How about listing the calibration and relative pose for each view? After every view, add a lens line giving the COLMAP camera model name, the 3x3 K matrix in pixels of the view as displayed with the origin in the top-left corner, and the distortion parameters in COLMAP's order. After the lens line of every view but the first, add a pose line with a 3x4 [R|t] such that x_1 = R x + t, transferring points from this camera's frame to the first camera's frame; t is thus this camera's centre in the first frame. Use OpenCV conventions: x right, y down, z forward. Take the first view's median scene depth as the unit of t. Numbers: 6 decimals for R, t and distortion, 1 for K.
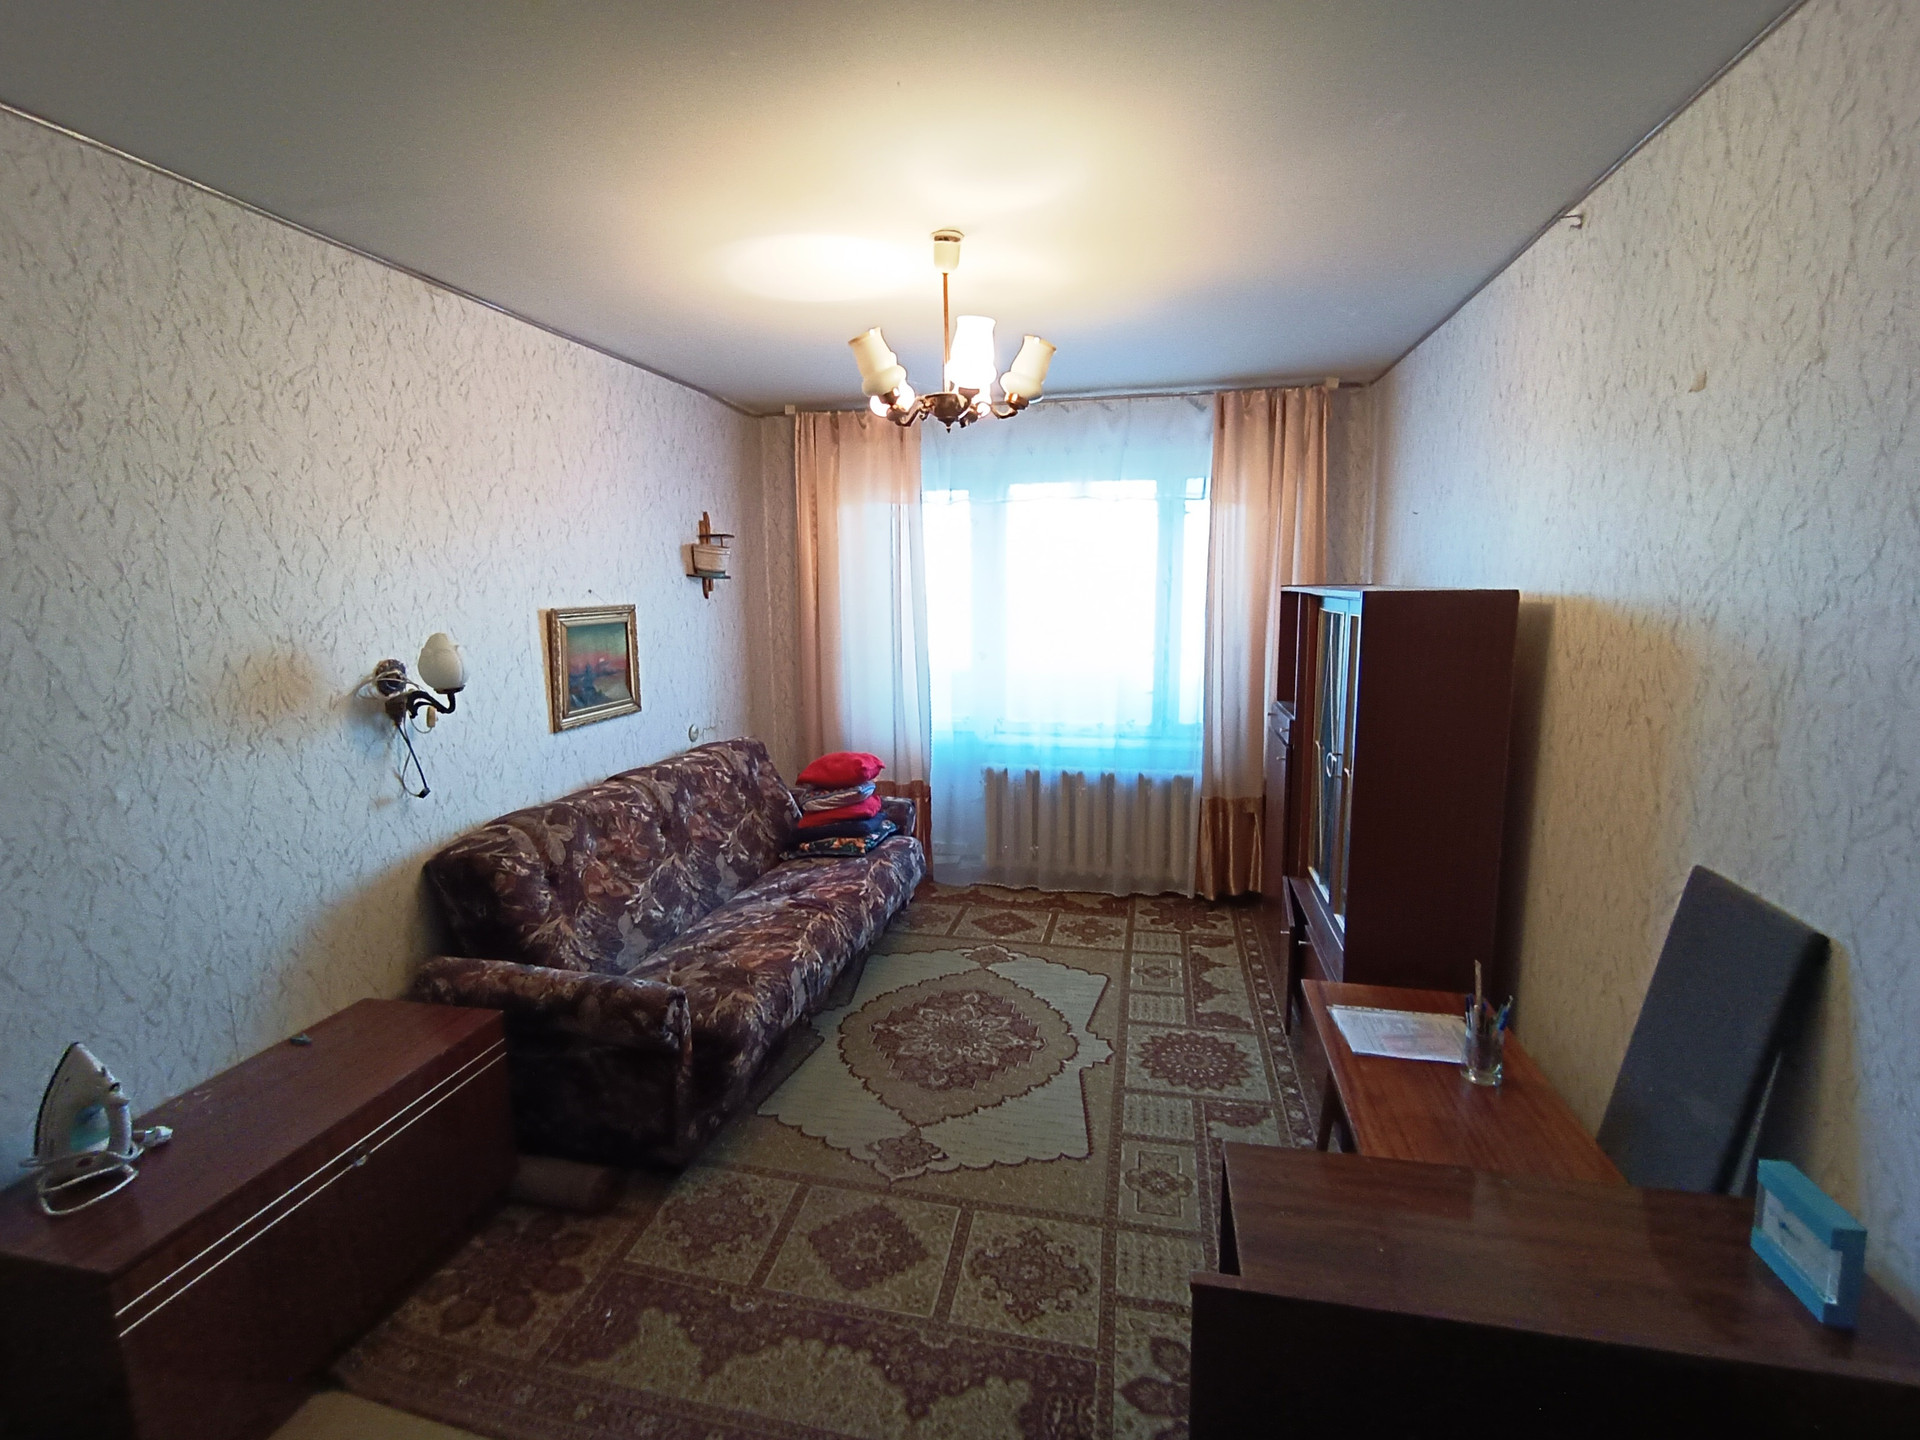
lens RADIAL K [[883.8, 0, 960.8], [0, 883.8, 711.0], [0, 0, 1]] dist [0.001393, -0.000141]
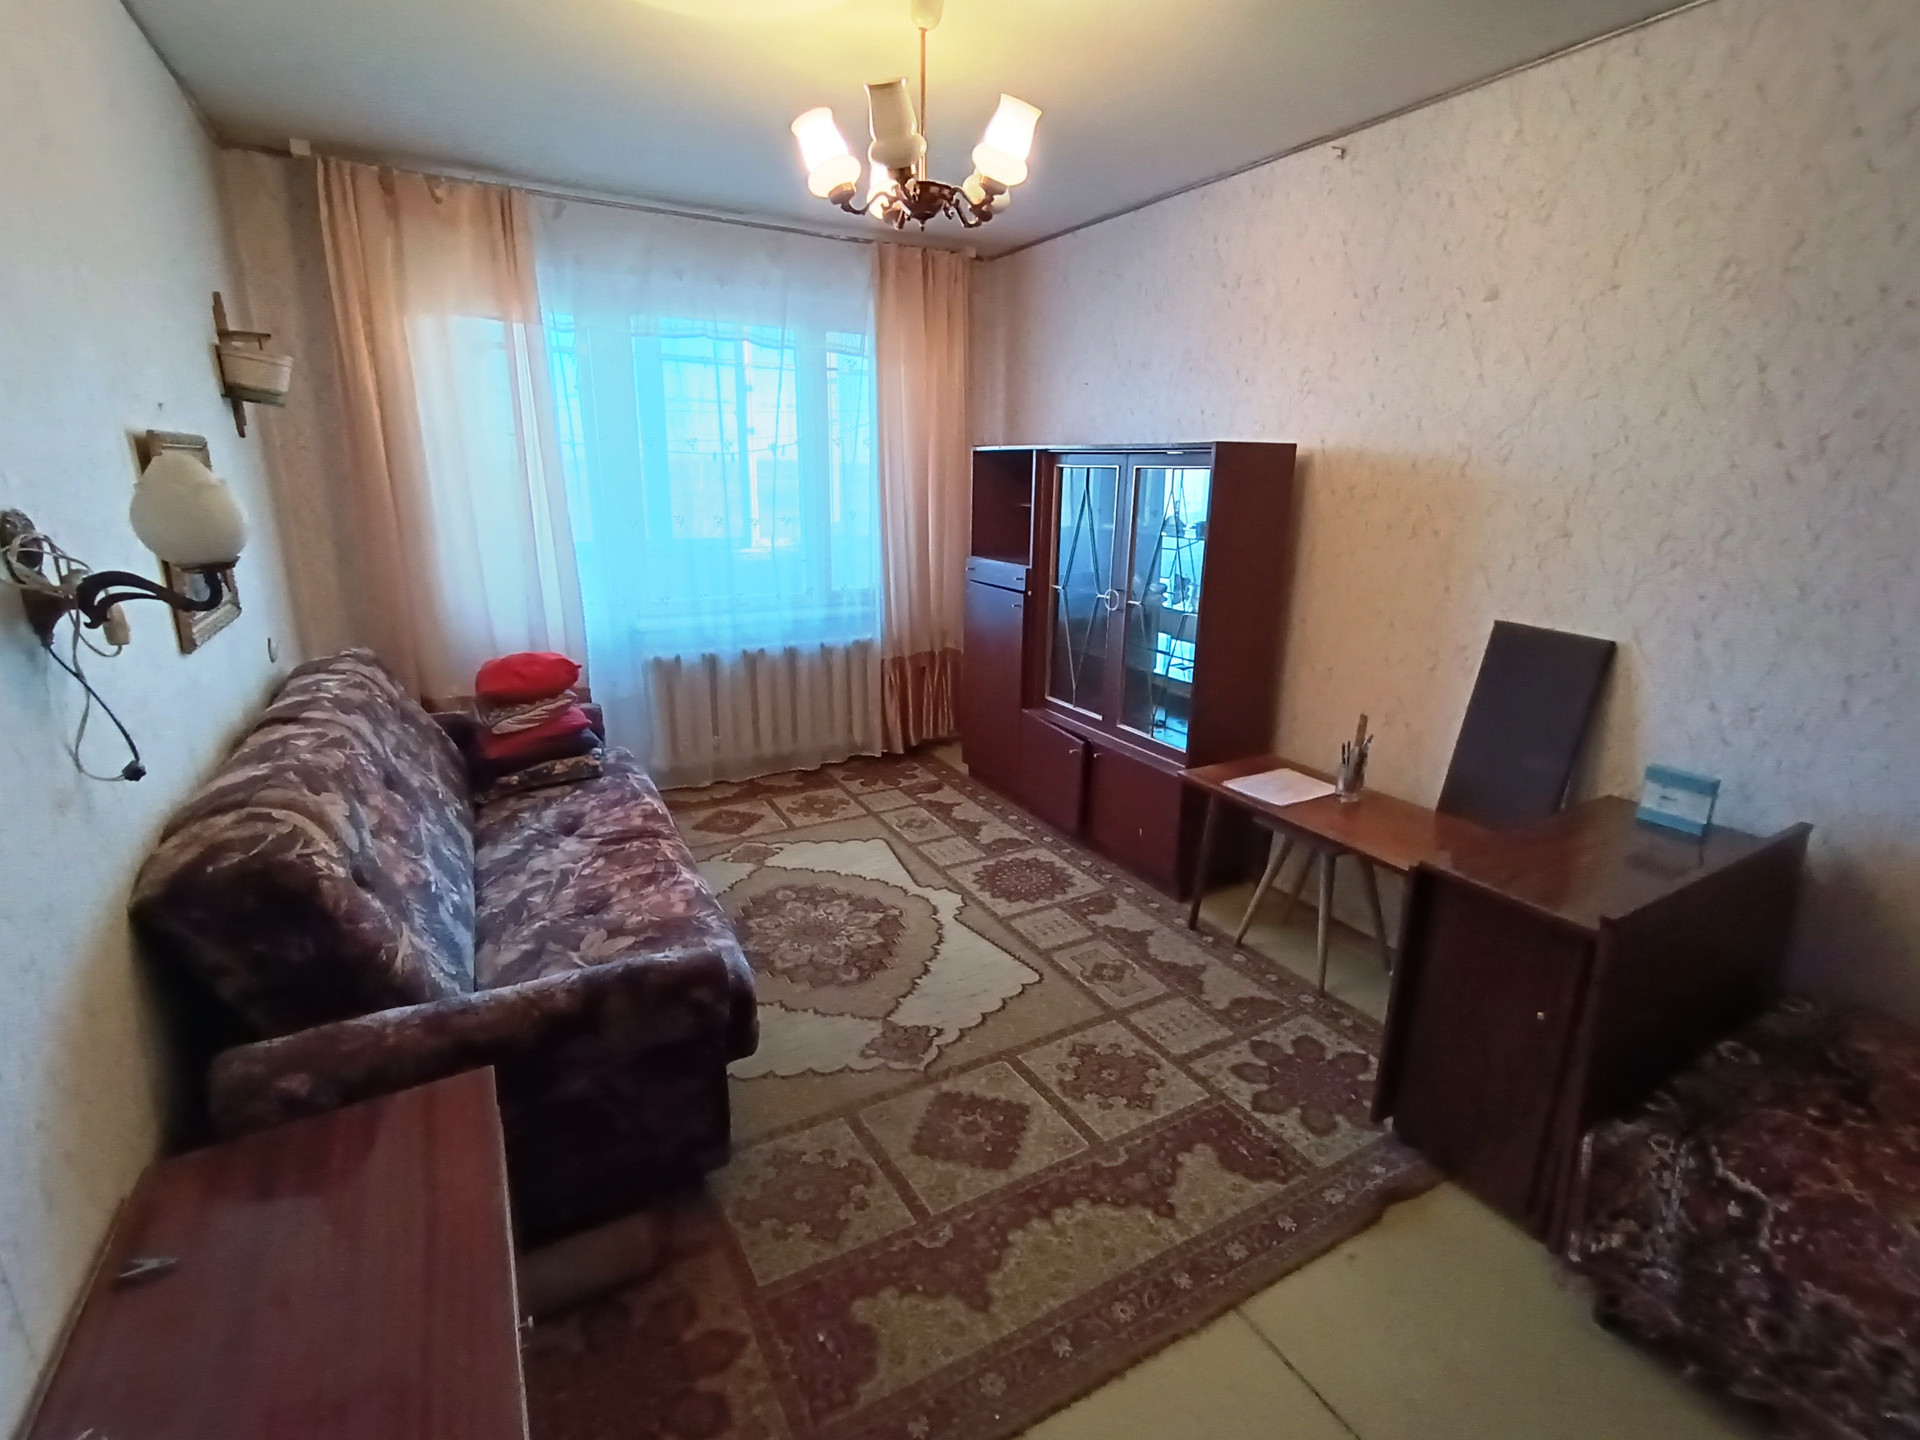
lens RADIAL K [[883.8, 0, 960.8], [0, 883.8, 711.0], [0, 0, 1]] dist [0.001393, -0.000141]
pose [[0.743944, -0.157029, 0.649530, -0.468961], [0.075759, 0.985551, 0.151493, 0.012275], [-0.663933, -0.063495, 0.745091, 0.233187]]
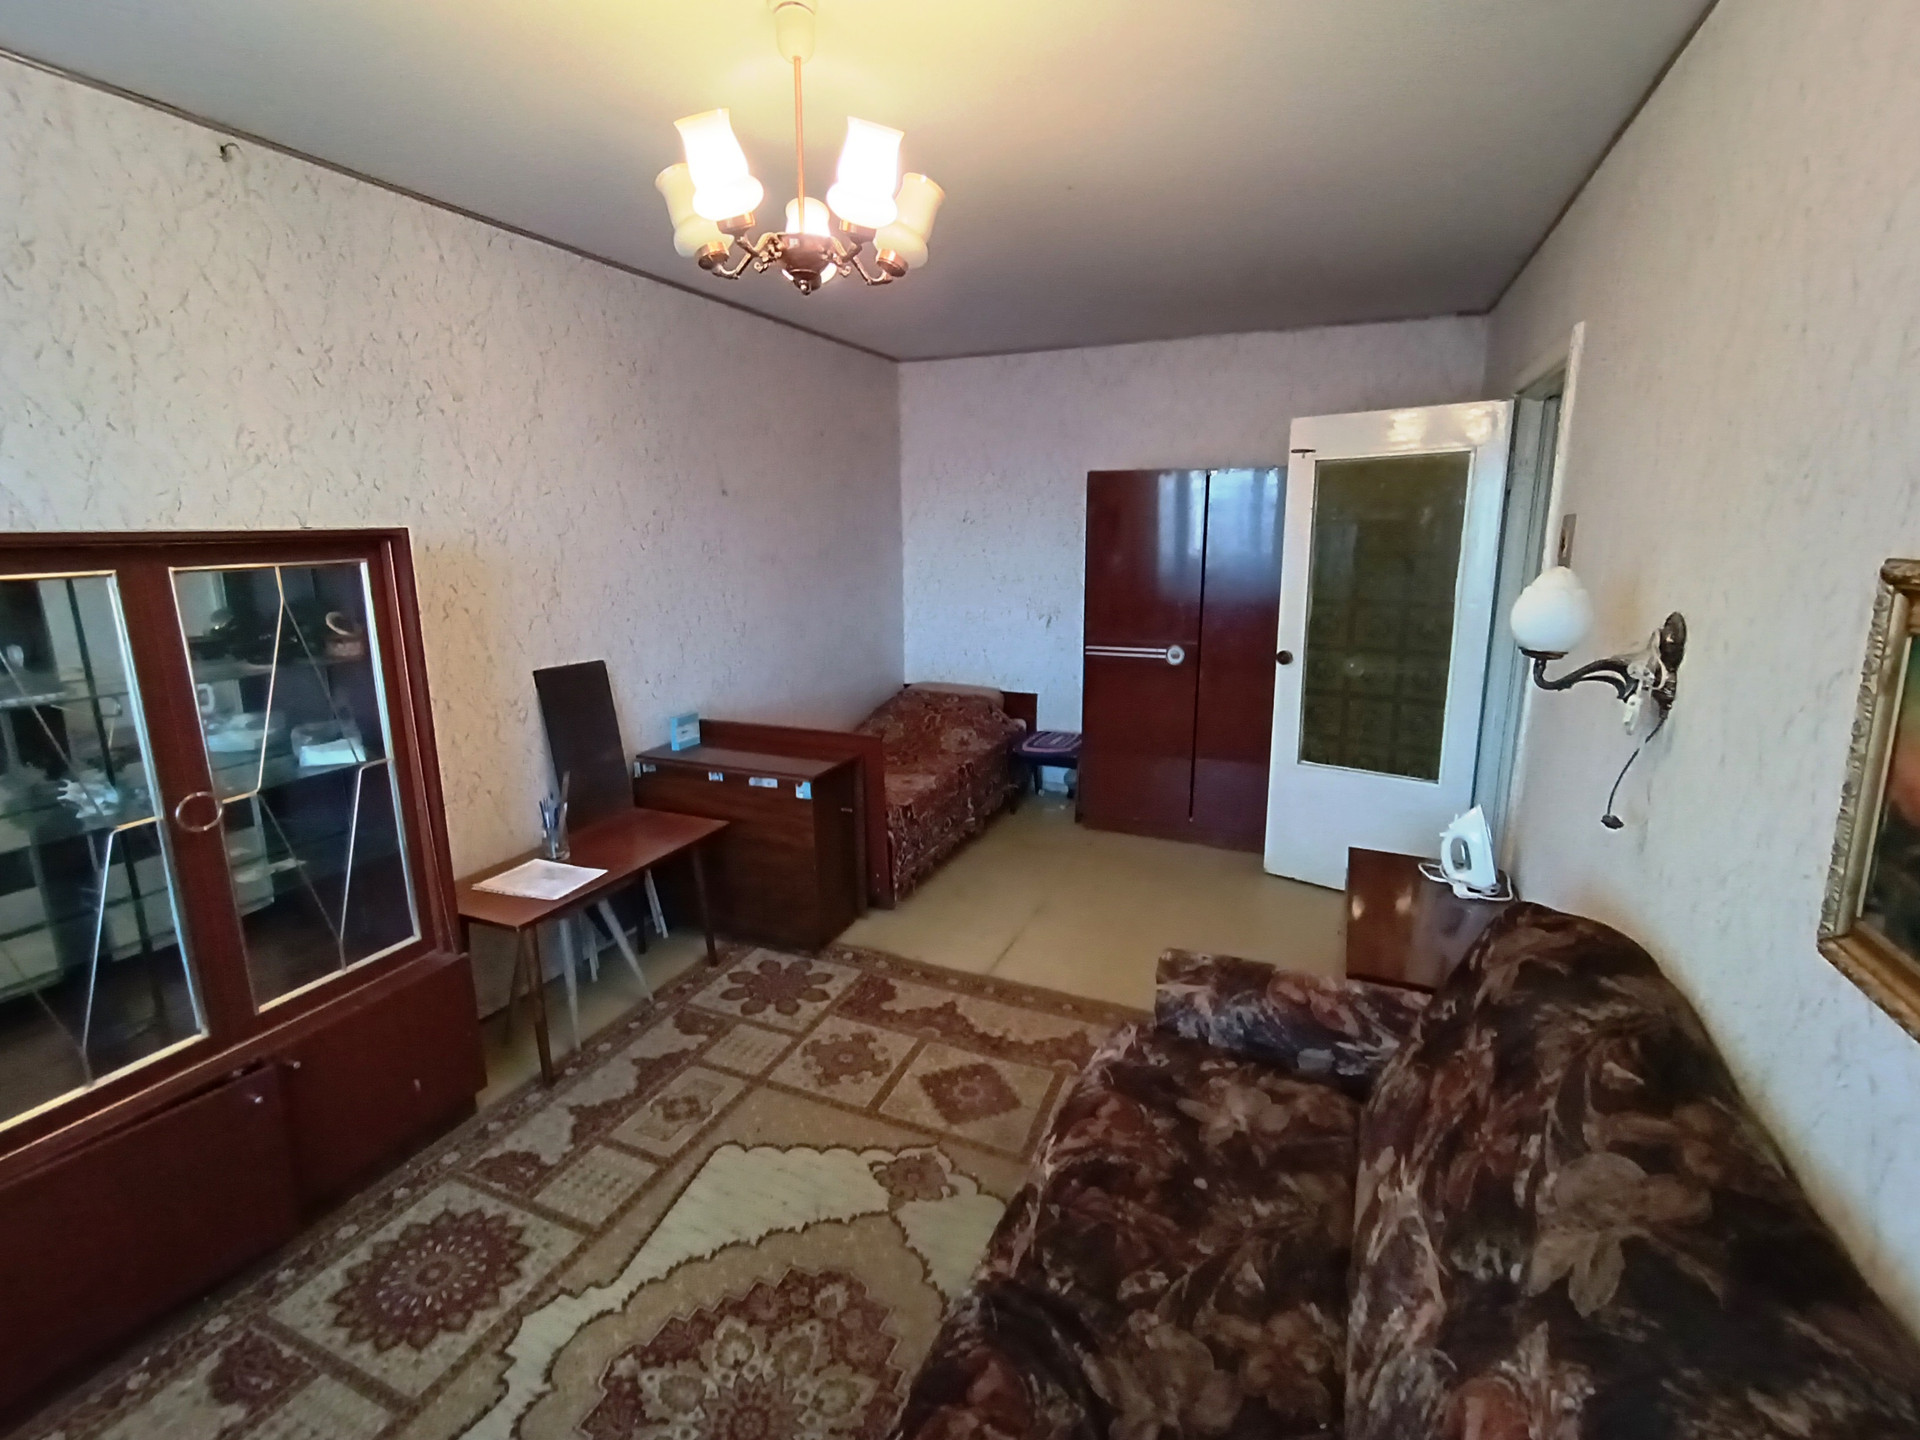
lens RADIAL K [[883.8, 0, 960.8], [0, 883.8, 711.0], [0, 0, 1]] dist [0.001393, -0.000141]
pose [[-0.981443, -0.022012, 0.190486, -0.215174], [0.046247, 0.936892, 0.346547, -0.183810], [-0.186093, 0.348926, -0.918488, 1.336528]]
